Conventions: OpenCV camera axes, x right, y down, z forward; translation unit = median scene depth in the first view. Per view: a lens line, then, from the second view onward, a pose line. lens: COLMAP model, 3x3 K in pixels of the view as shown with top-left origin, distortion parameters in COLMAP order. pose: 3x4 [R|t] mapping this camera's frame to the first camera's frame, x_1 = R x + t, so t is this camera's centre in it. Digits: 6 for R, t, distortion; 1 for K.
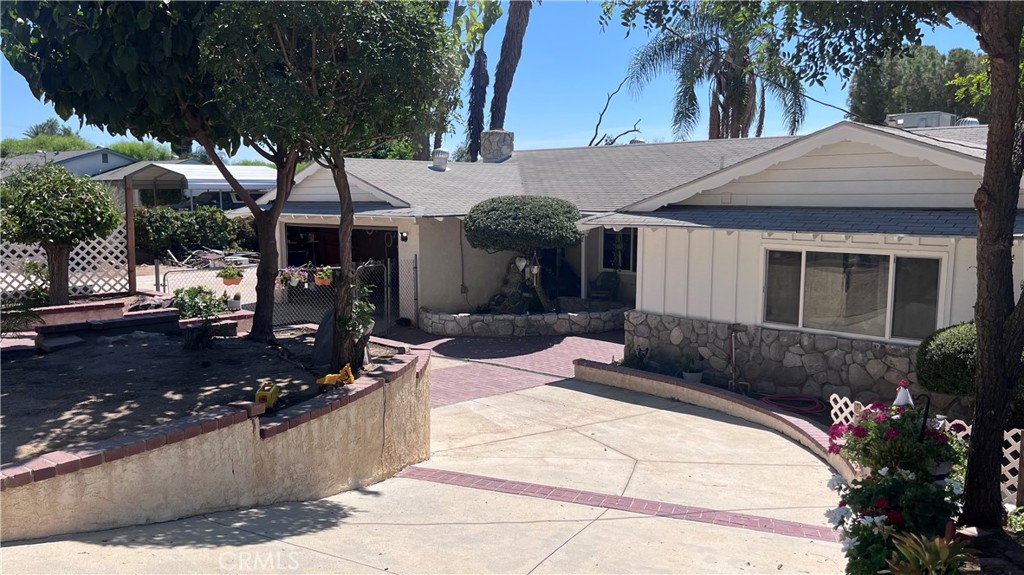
lens RADIAL K [[768.5, 0, 512.0], [0, 768.5, 287.5], [0, 0, 1]] dist [0.025149, -0.009584]
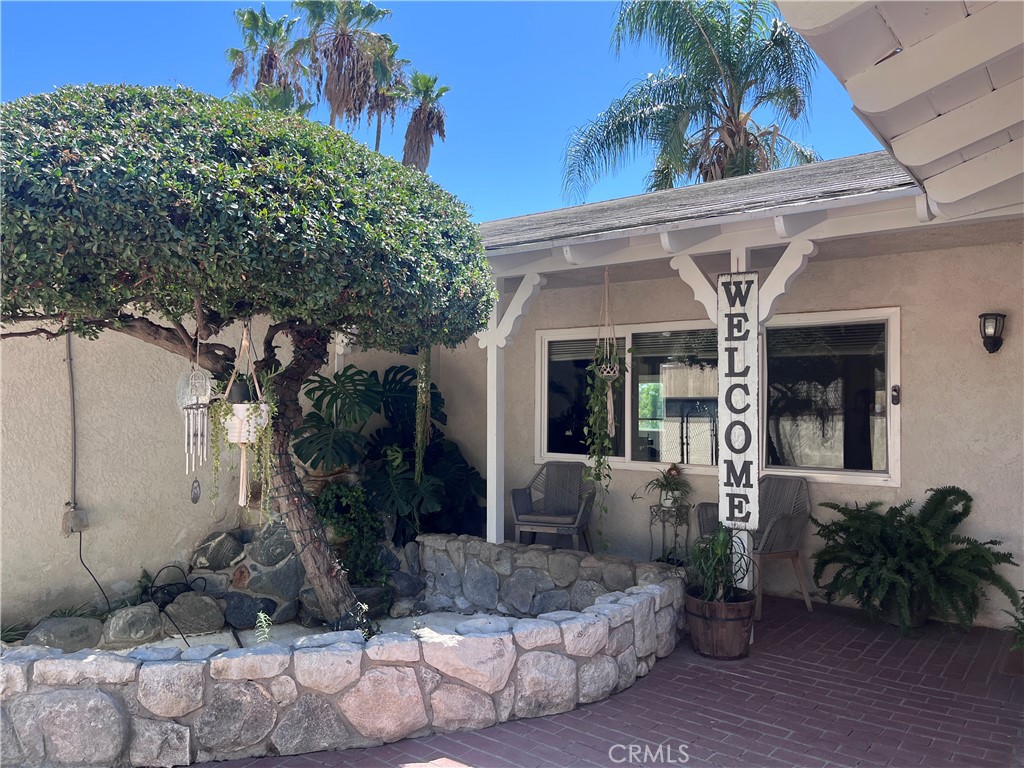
lens RADIAL K [[767.6, 0, 512.0], [0, 767.6, 384.0], [0, 0, 1]] dist [0.038333, -0.002508]
pose [[0.994456, 0.013786, 0.104247, 0.074561], [0.002184, 0.988447, -0.151554, -0.002744], [-0.105132, 0.150941, 0.982936, 0.756193]]
